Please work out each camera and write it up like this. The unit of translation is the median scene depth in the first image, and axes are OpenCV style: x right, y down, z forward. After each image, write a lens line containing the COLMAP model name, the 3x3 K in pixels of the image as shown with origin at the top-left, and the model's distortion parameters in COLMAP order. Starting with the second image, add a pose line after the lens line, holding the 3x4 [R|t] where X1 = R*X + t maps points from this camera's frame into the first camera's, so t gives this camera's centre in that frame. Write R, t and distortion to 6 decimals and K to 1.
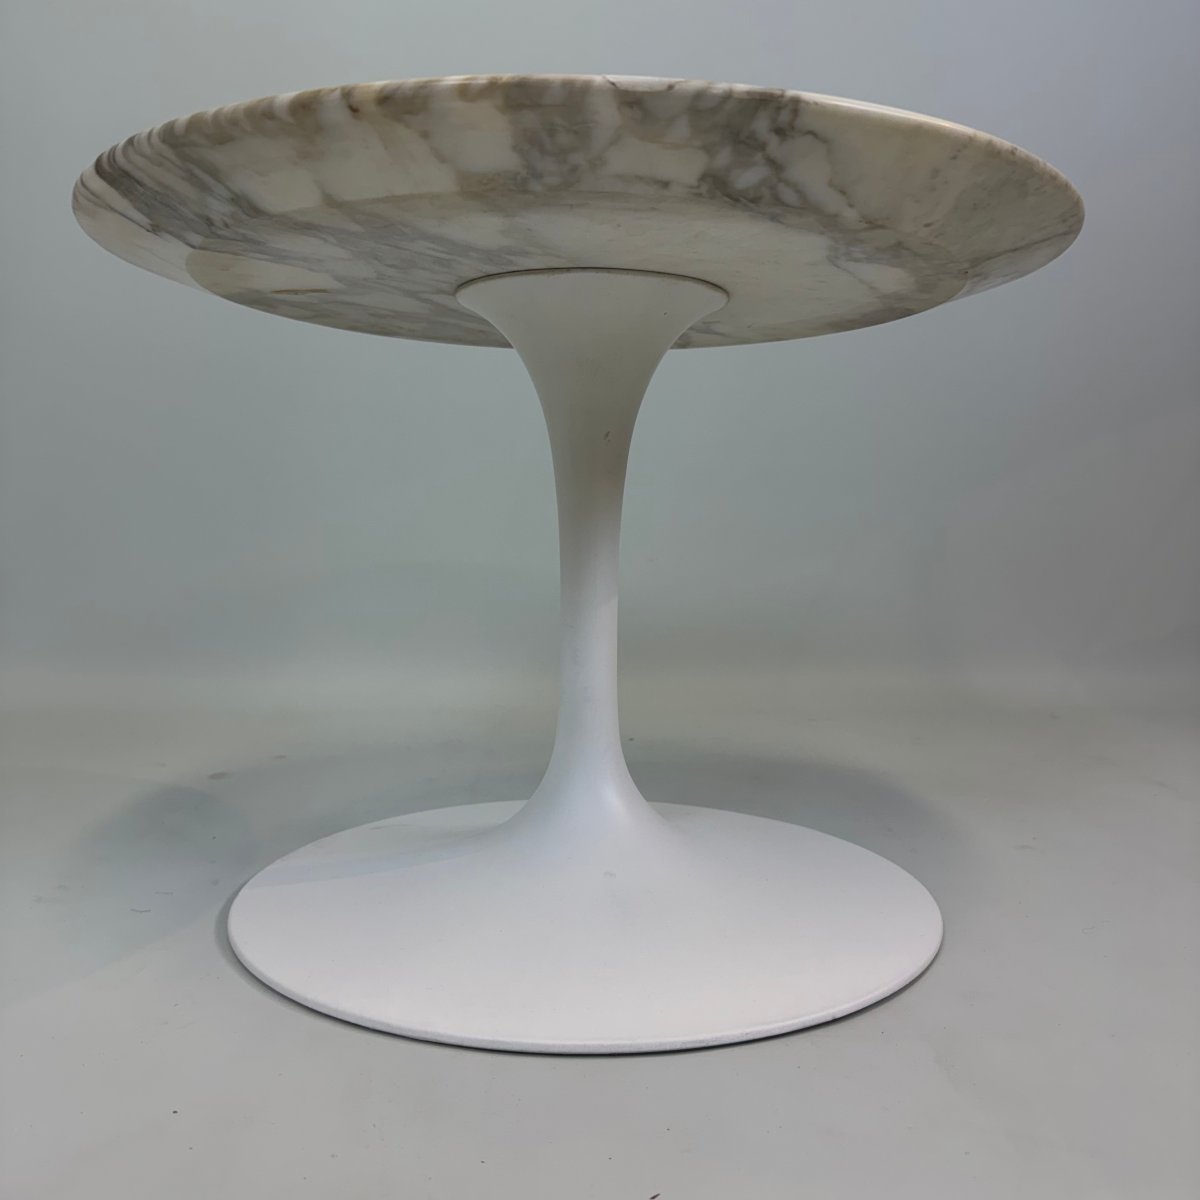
lens RADIAL K [[1218.6, 0, 600.0], [0, 1218.6, 600.0], [0, 0, 1]] dist [0.181352, -0.565857]
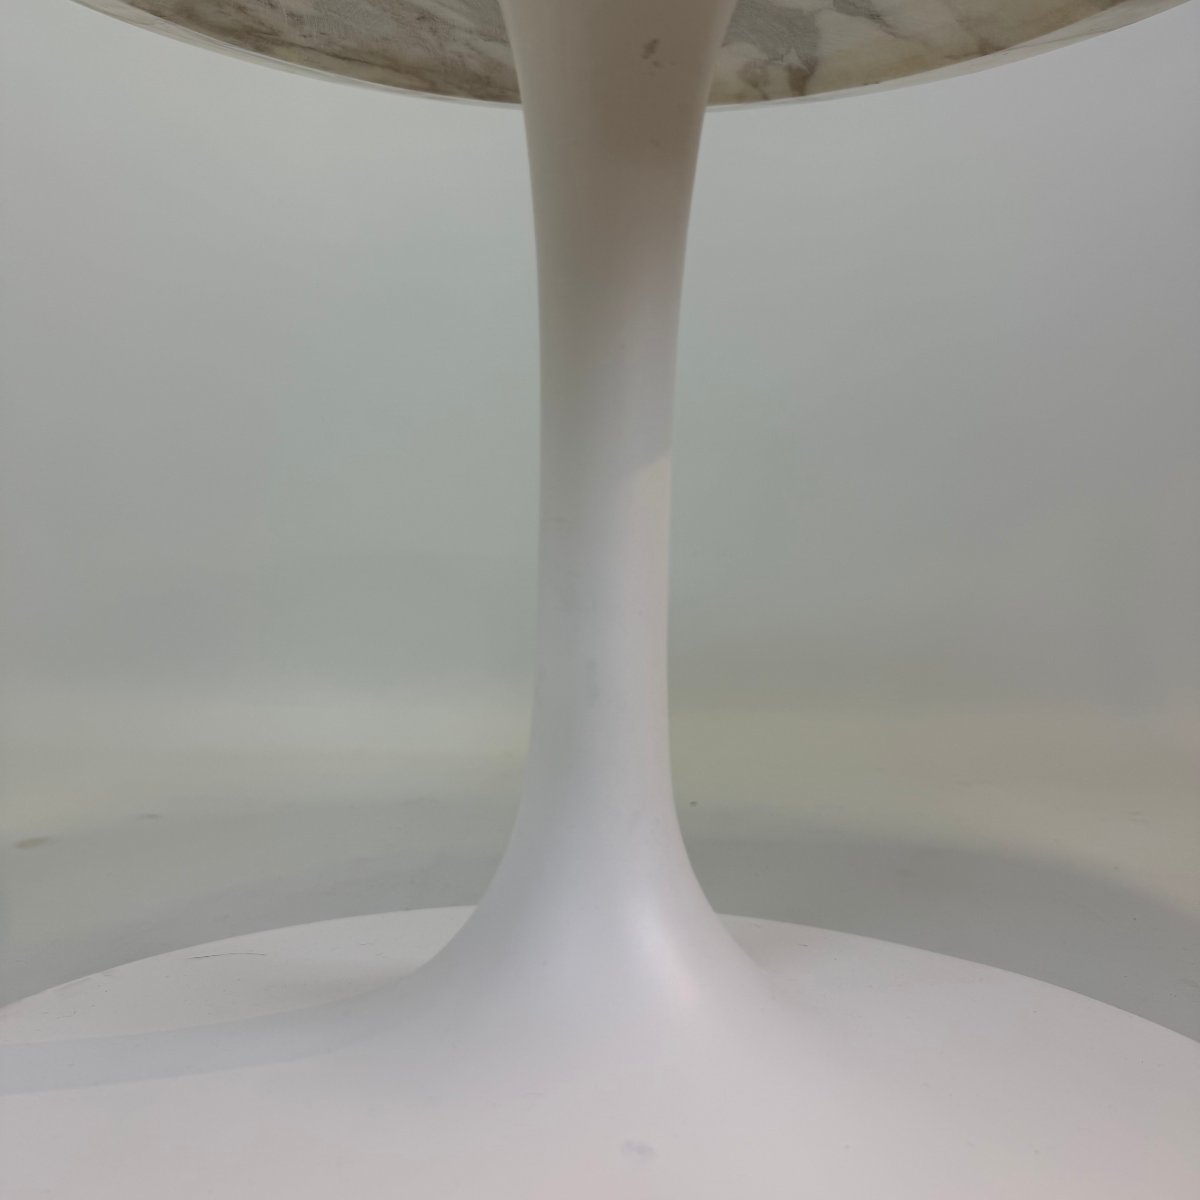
lens RADIAL K [[1218.6, 0, 600.0], [0, 1218.6, 600.0], [0, 0, 1]] dist [0.181352, -0.565857]
pose [[0.999026, 0.017222, -0.040634, 0.006782], [-0.019401, 0.998359, -0.053879, 0.058667], [0.039639, 0.054615, 0.997720, 0.470274]]
